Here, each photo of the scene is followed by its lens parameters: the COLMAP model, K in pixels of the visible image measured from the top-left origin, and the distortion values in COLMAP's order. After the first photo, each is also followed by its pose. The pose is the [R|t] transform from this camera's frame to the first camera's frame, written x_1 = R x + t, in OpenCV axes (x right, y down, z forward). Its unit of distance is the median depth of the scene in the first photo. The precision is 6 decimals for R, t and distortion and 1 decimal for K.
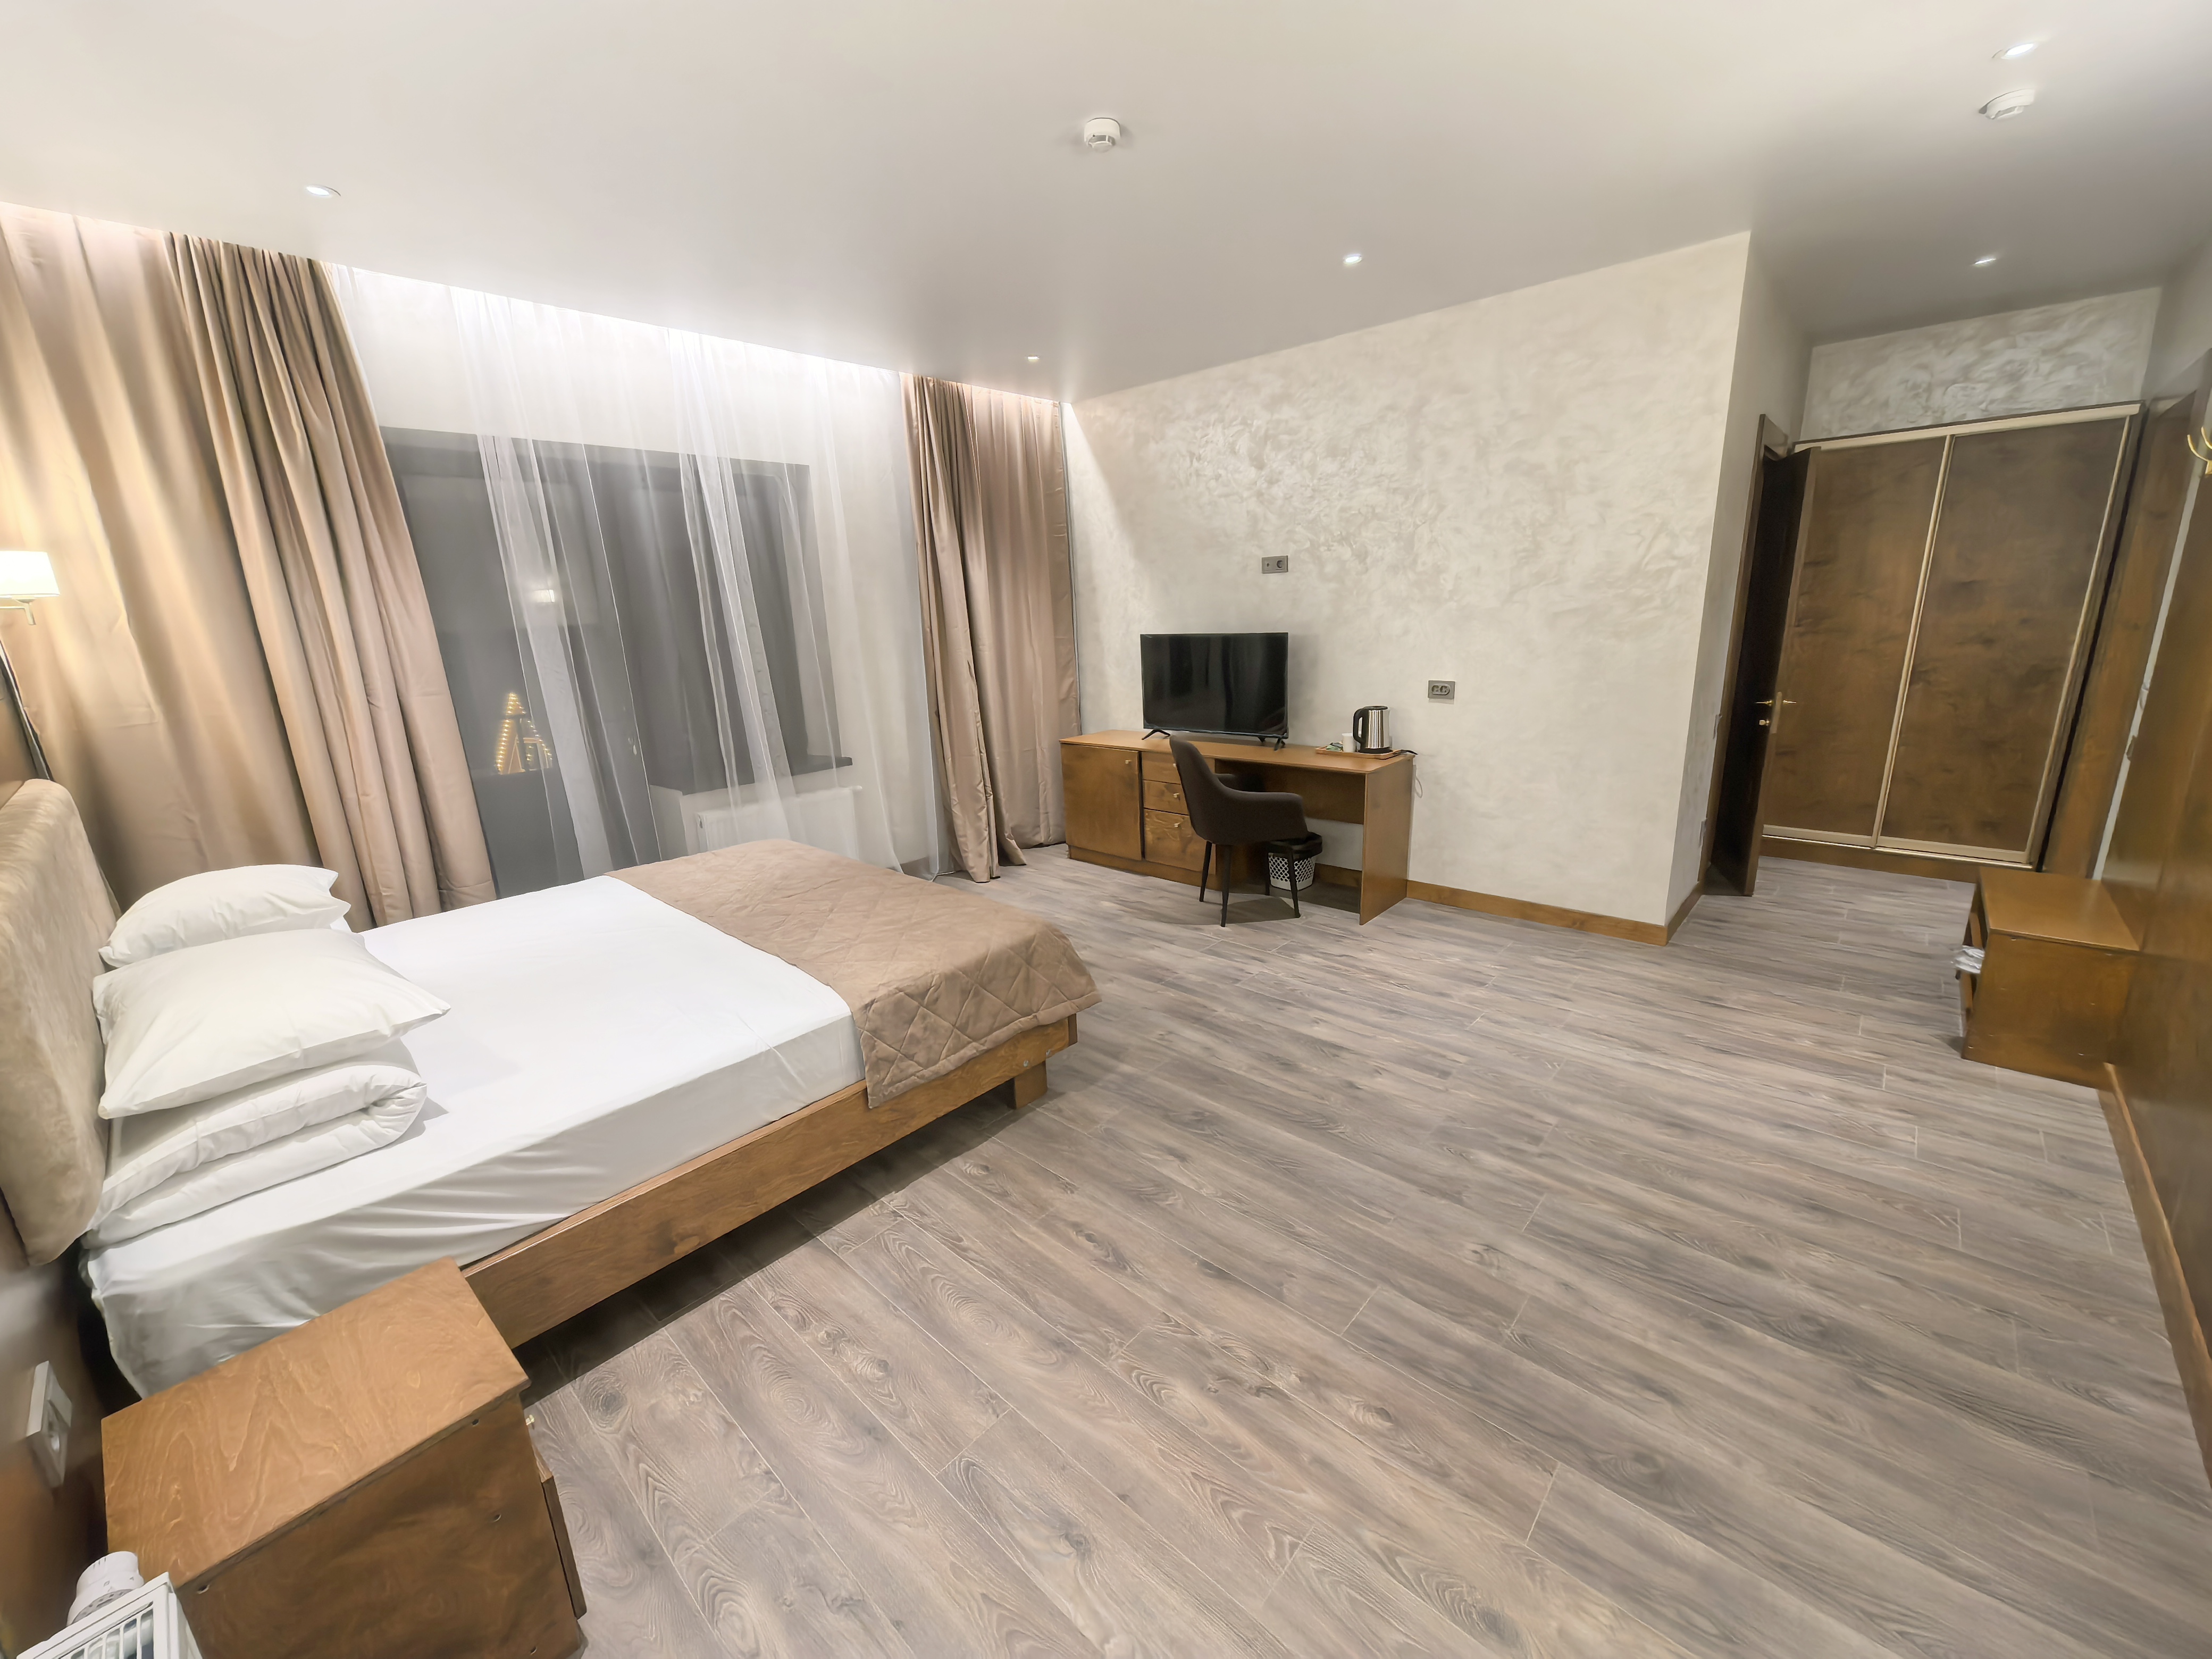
lens RADIAL K [[864.5, 0, 1090.8], [0, 864.5, 852.1], [0, 0, 1]] dist [-0.004957, 0.001750]
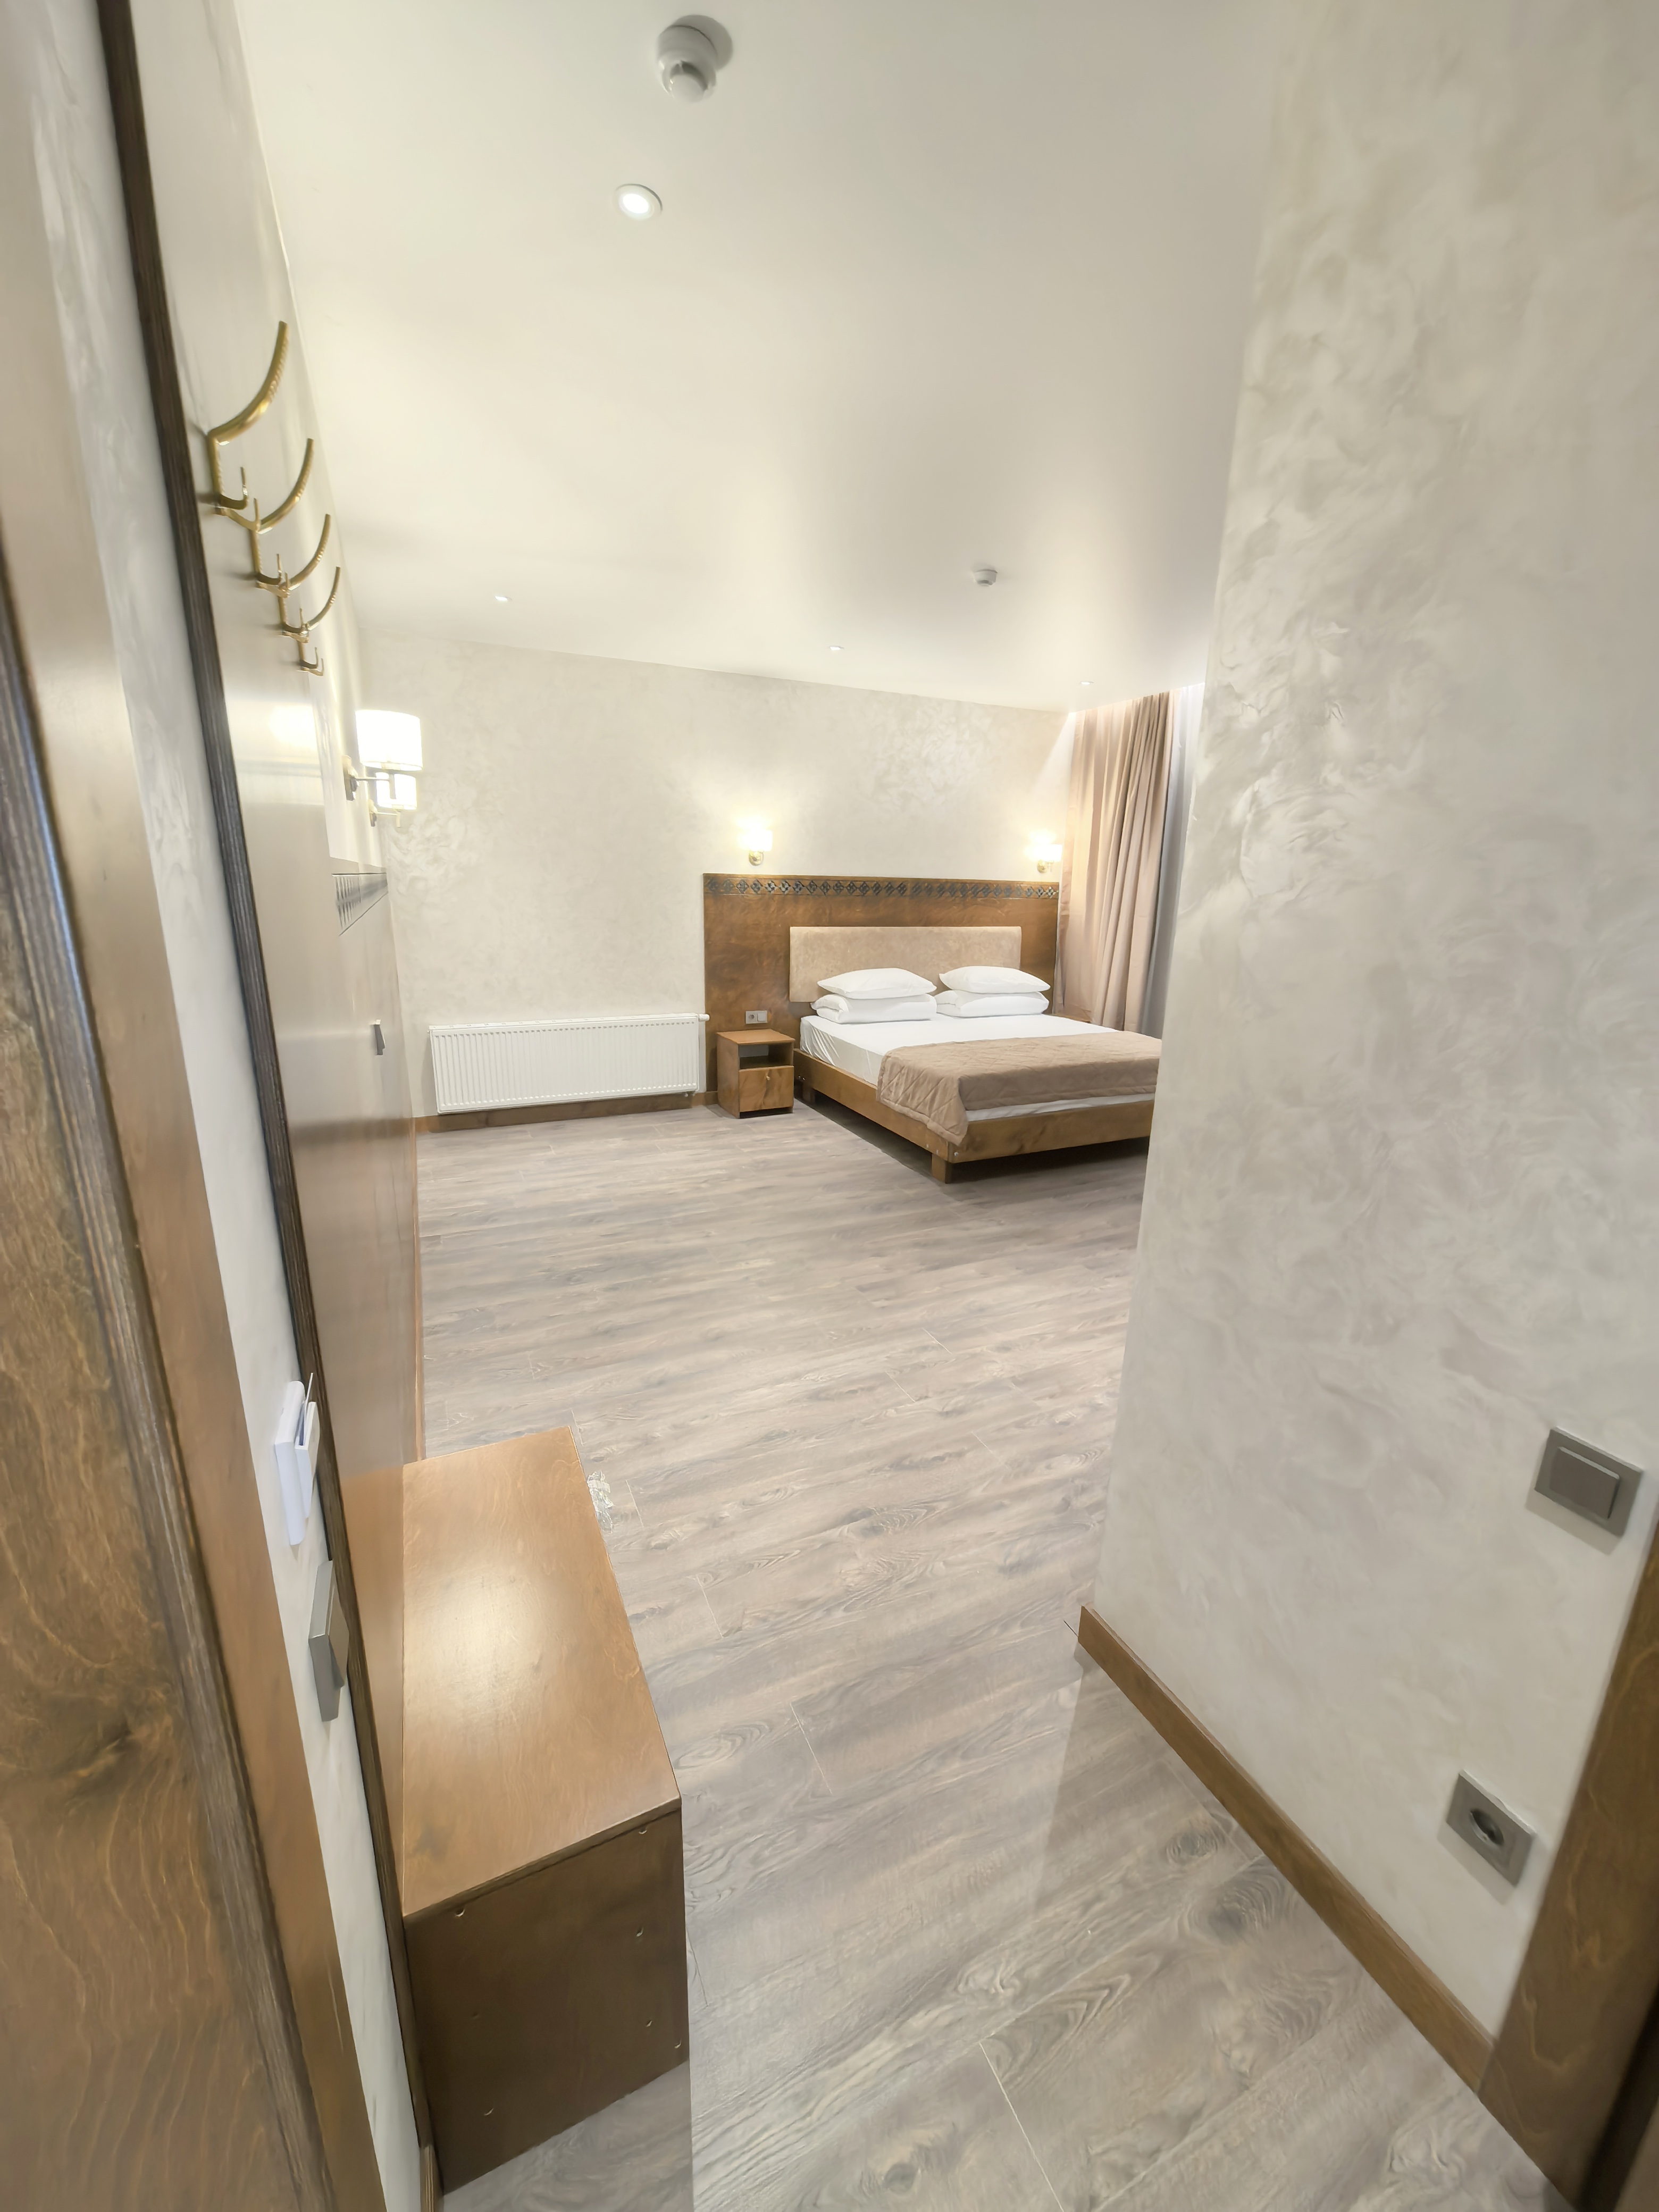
lens RADIAL K [[864.5, 0, 831.6], [0, 864.5, 1106.4], [0, 0, 1]] dist [-0.004957, 0.001750]
pose [[-0.372093, 0.269768, -0.888128, 1.531497], [-0.255403, 0.890141, 0.377384, -0.428951], [0.892365, 0.367253, -0.262316, 1.295928]]
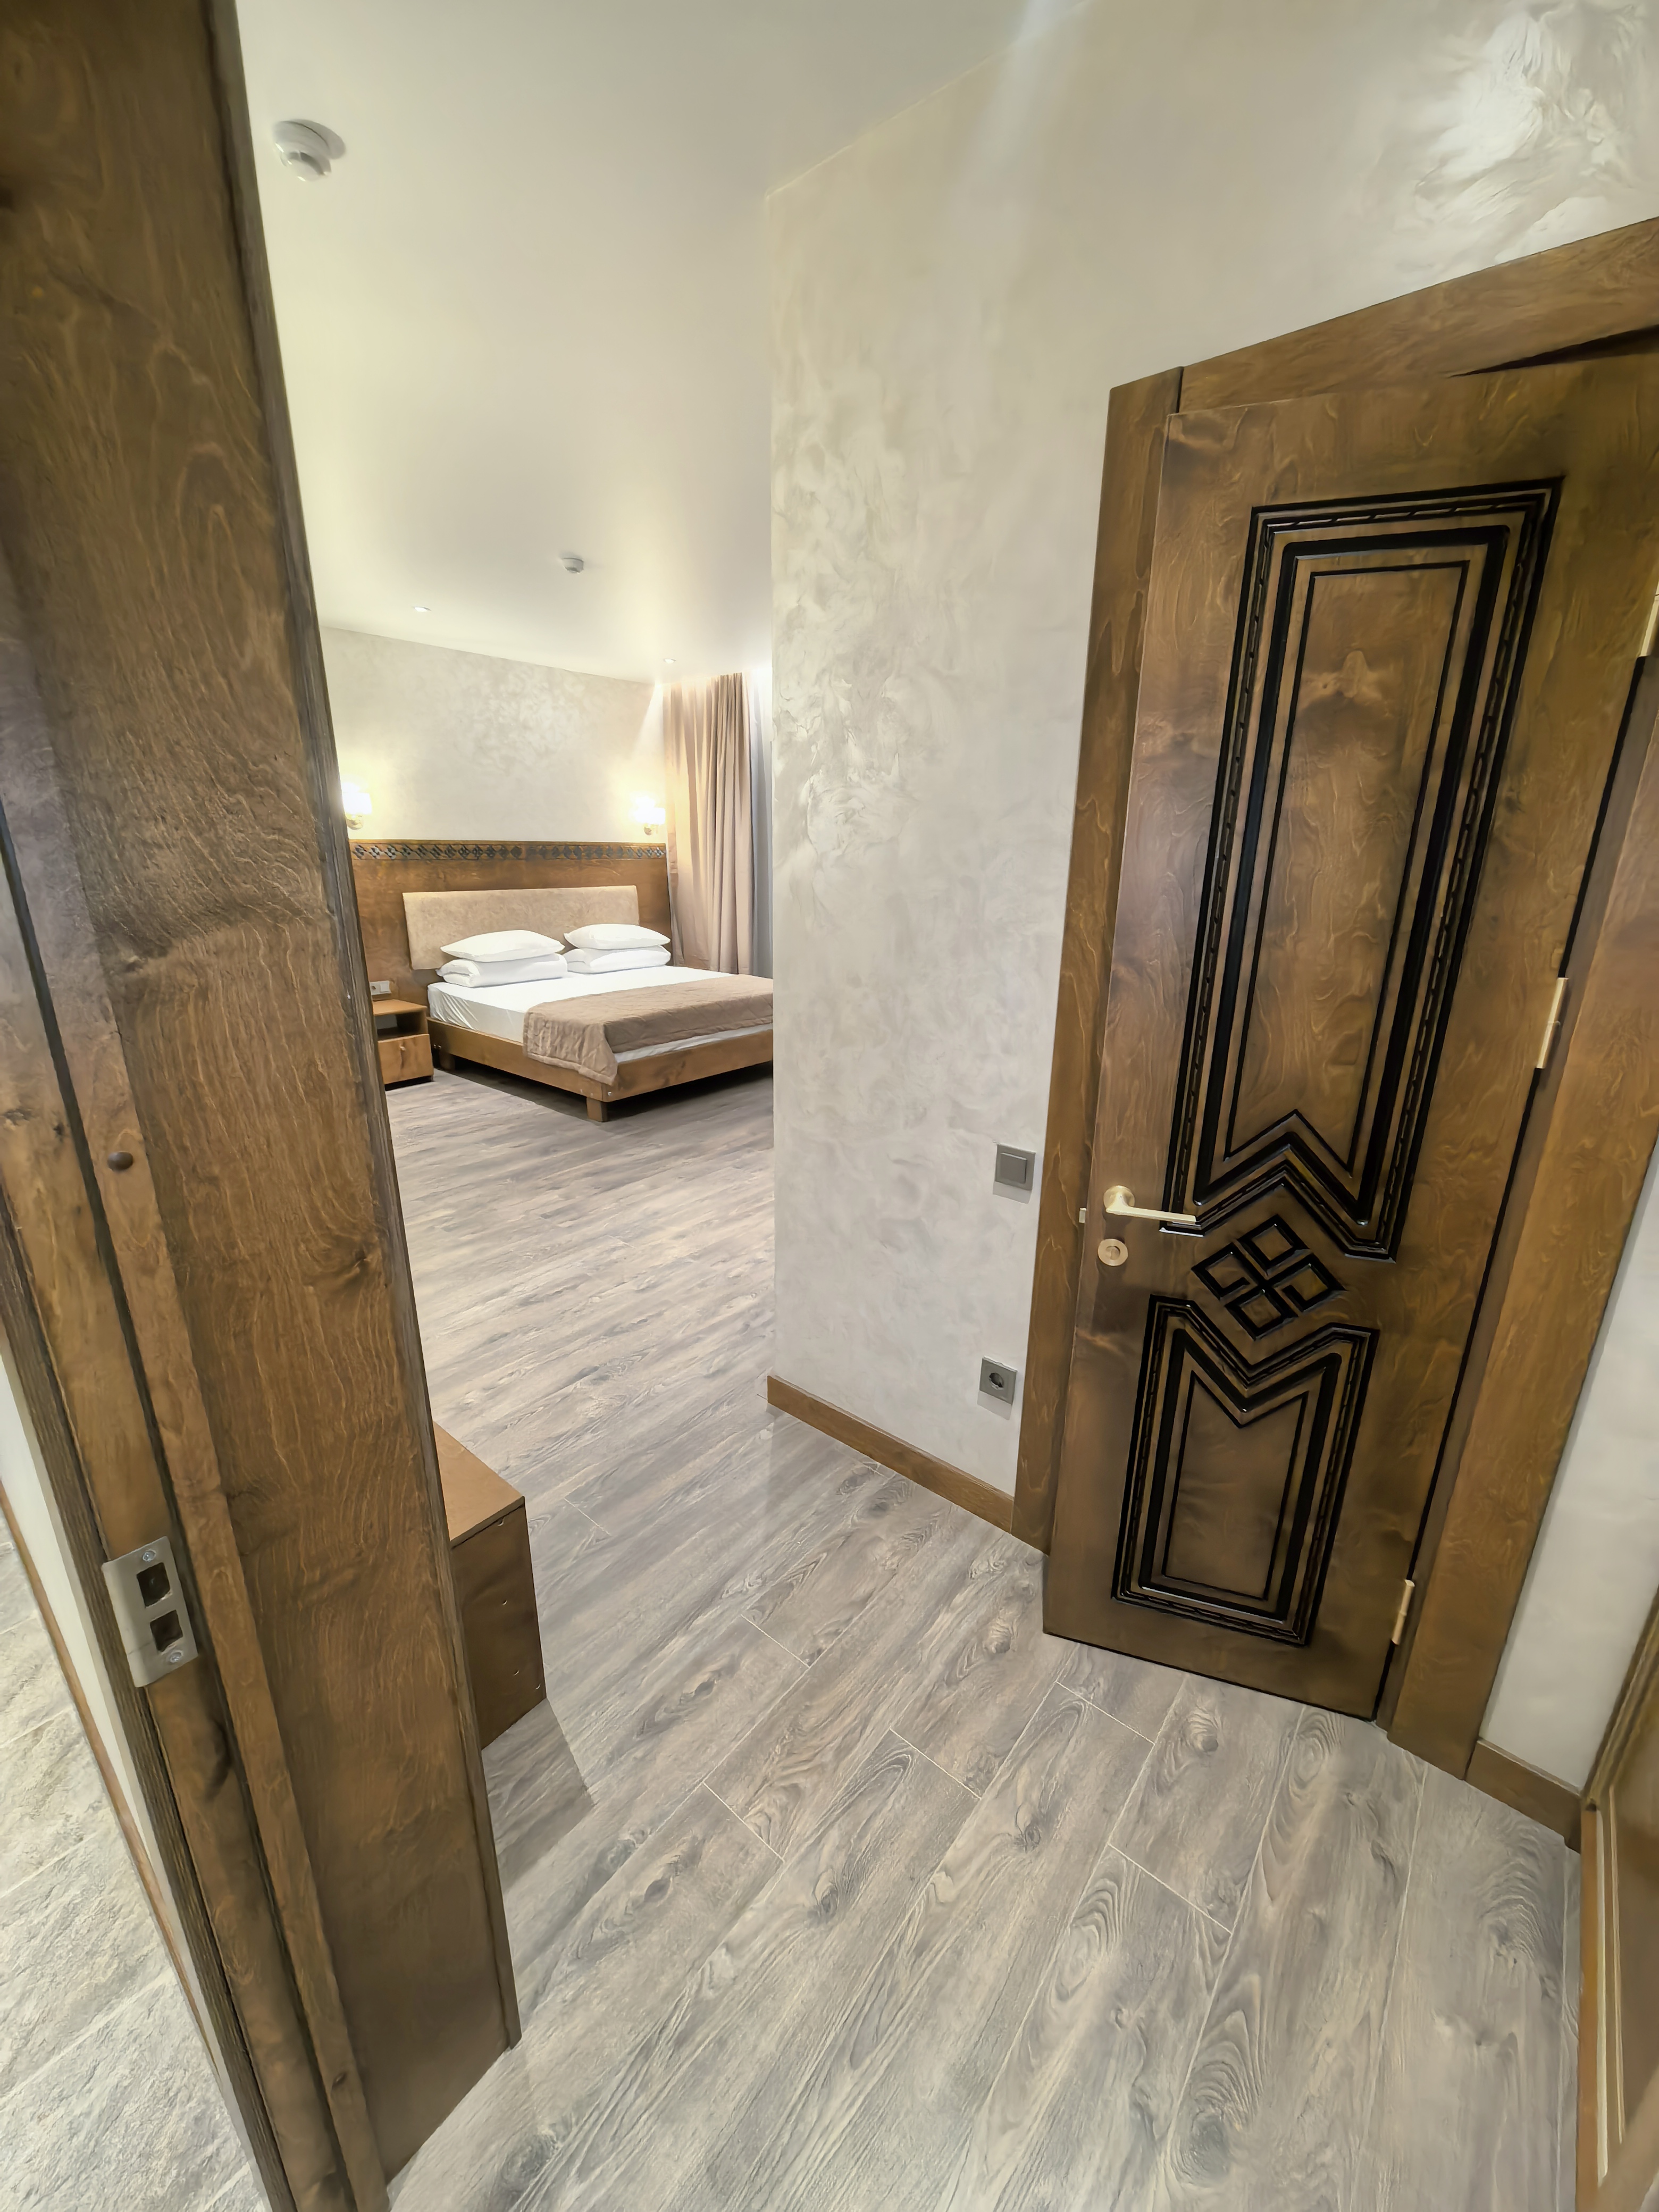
lens RADIAL K [[864.5, 0, 821.3], [0, 864.5, 1103.9], [0, 0, 1]] dist [-0.004957, 0.001750]
pose [[0.048773, 0.326795, -0.943836, 1.752165], [-0.280955, 0.911295, 0.301009, -0.439490], [0.958481, 0.250494, 0.136262, 1.292326]]
